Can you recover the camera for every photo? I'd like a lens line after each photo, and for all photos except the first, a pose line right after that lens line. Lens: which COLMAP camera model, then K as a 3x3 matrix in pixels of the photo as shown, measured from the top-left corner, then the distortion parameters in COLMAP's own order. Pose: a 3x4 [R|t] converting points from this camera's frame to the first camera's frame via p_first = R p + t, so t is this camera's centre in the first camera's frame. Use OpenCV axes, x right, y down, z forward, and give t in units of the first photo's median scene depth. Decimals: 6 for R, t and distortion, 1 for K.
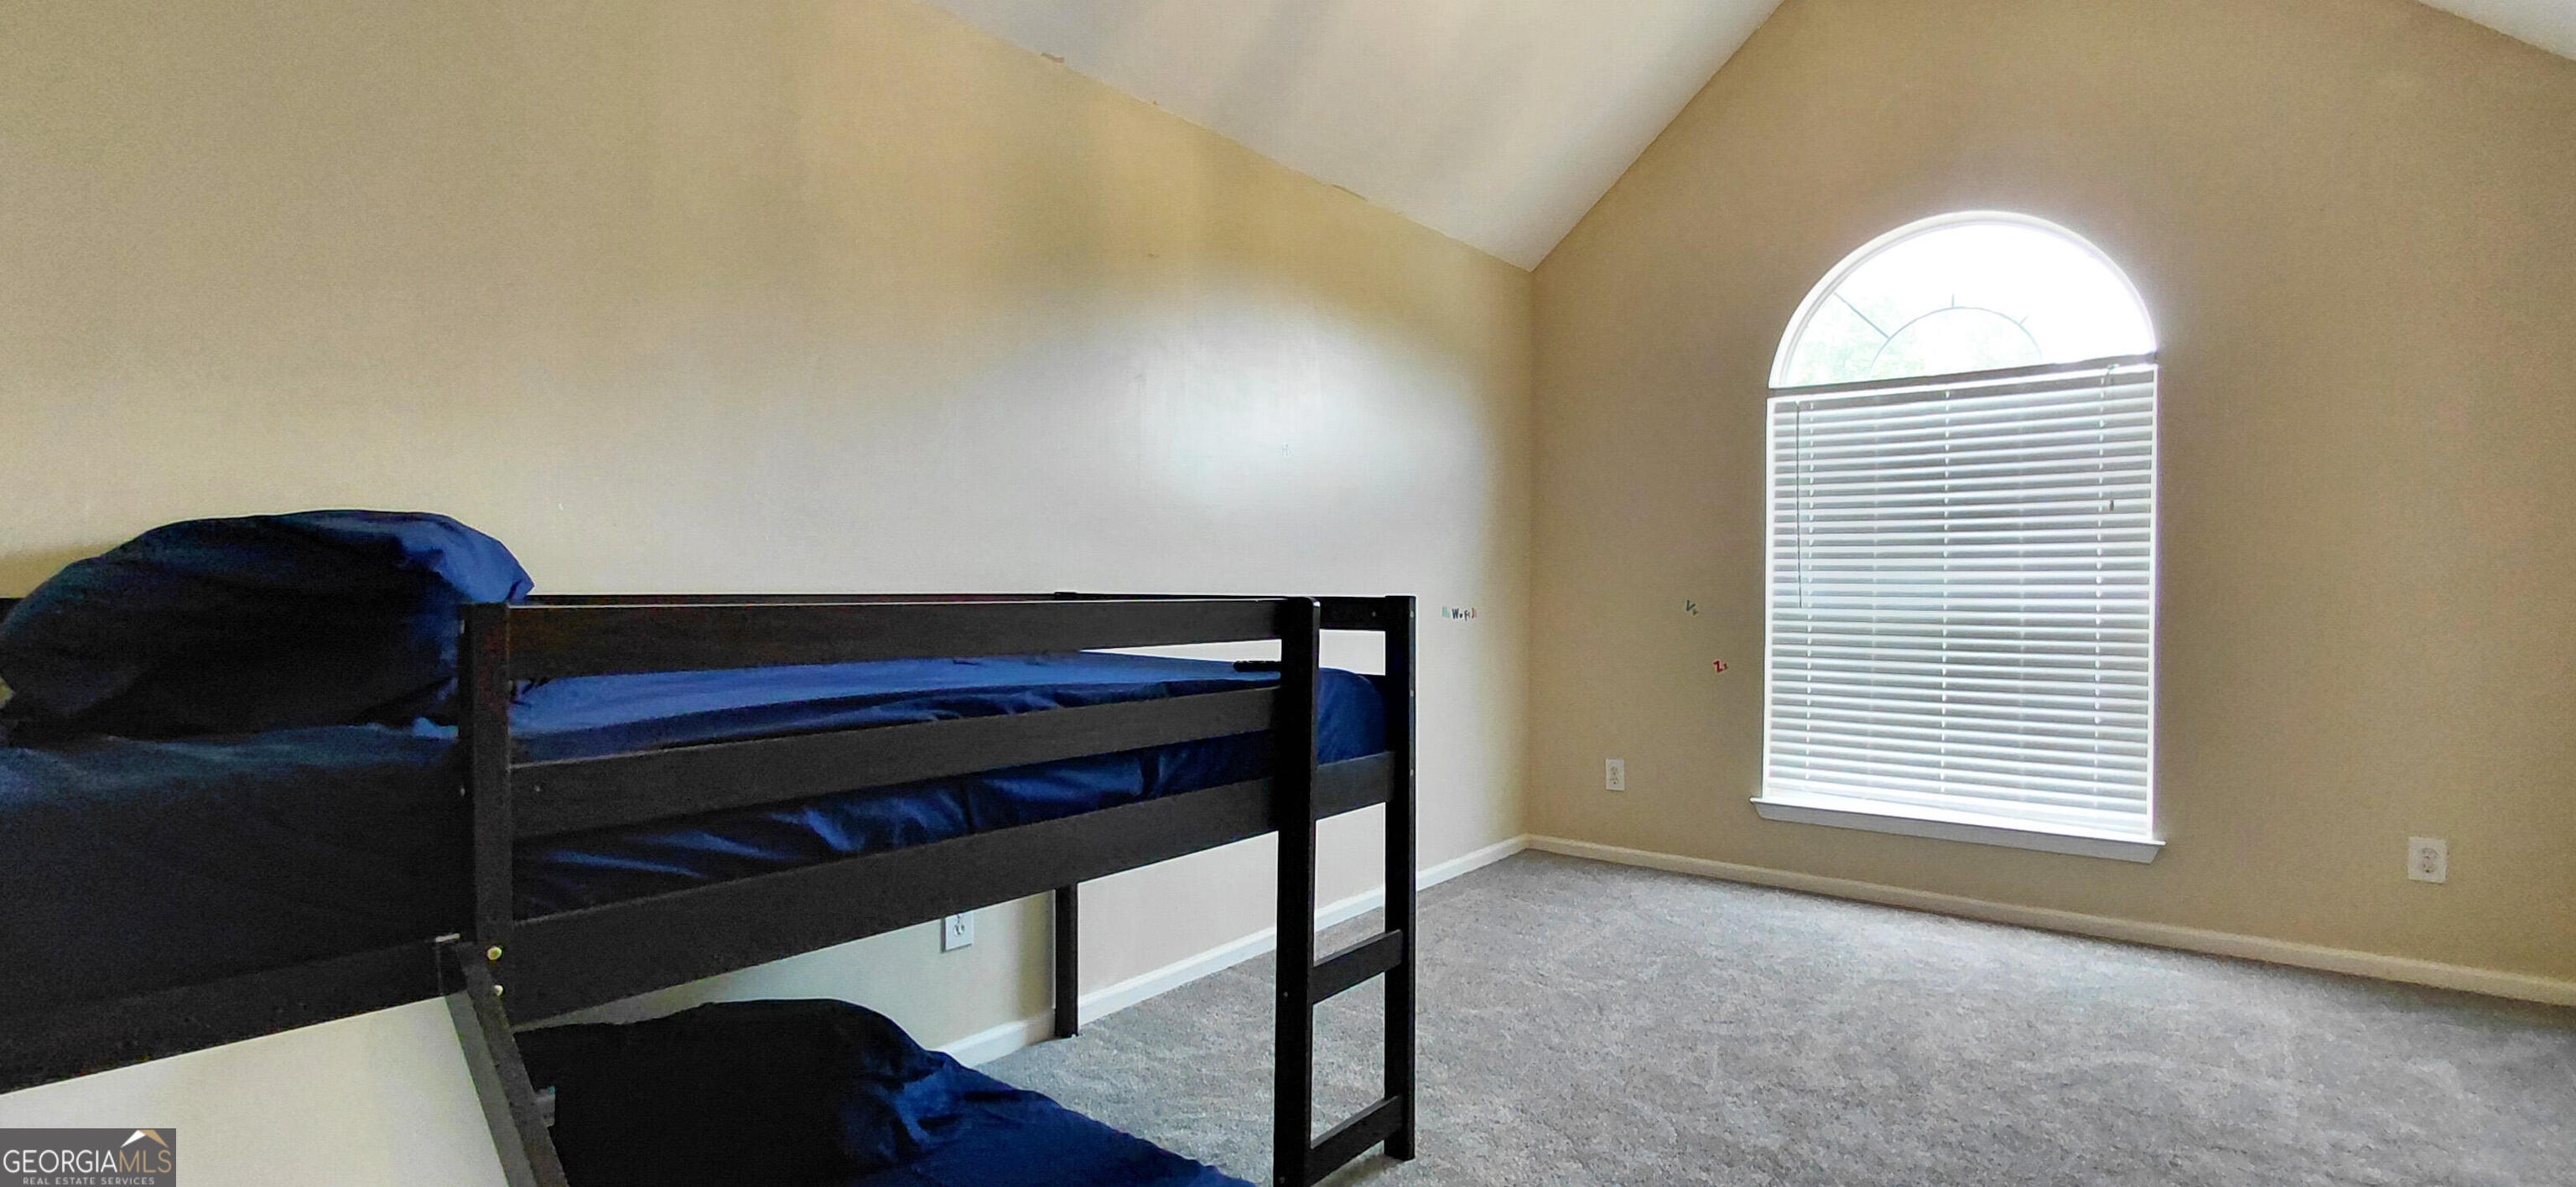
lens RADIAL K [[1208.2, 0, 1295.9], [0, 1208.2, 584.3], [0, 0, 1]] dist [0.000565, 0.002949]
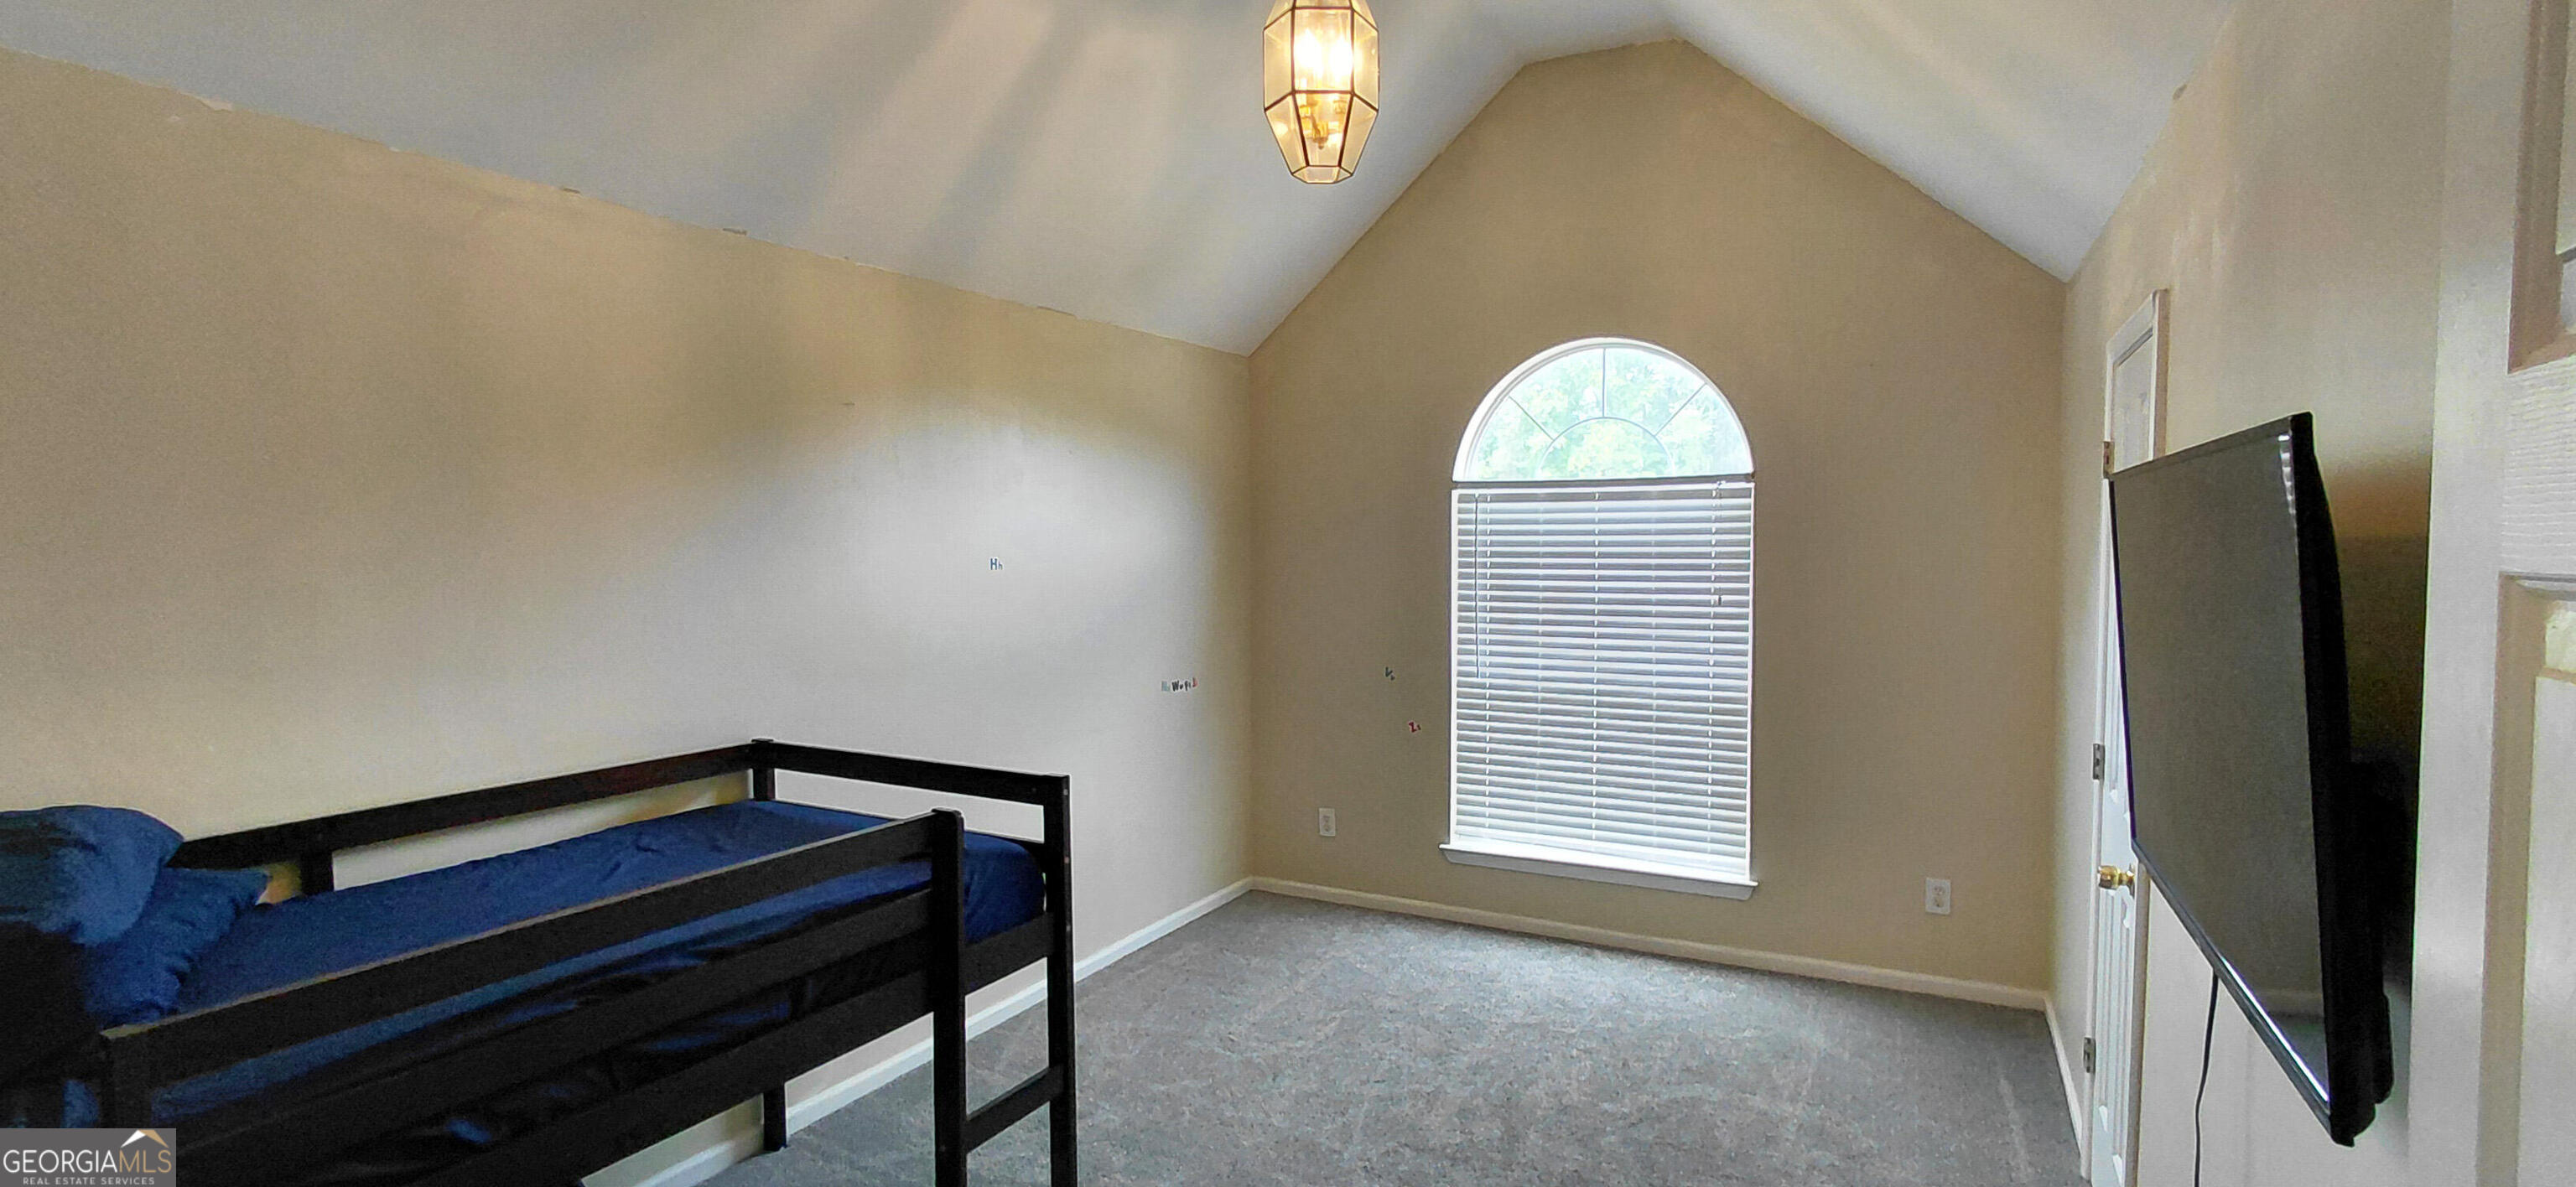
lens RADIAL K [[1208.2, 0, 1289.0], [0, 1208.2, 605.3], [0, 0, 1]] dist [0.000565, 0.002949]
pose [[0.985752, -0.014802, 0.167555, 0.074948], [0.007957, 0.999109, 0.041451, -0.127931], [-0.168019, -0.039527, 0.984991, -0.097942]]
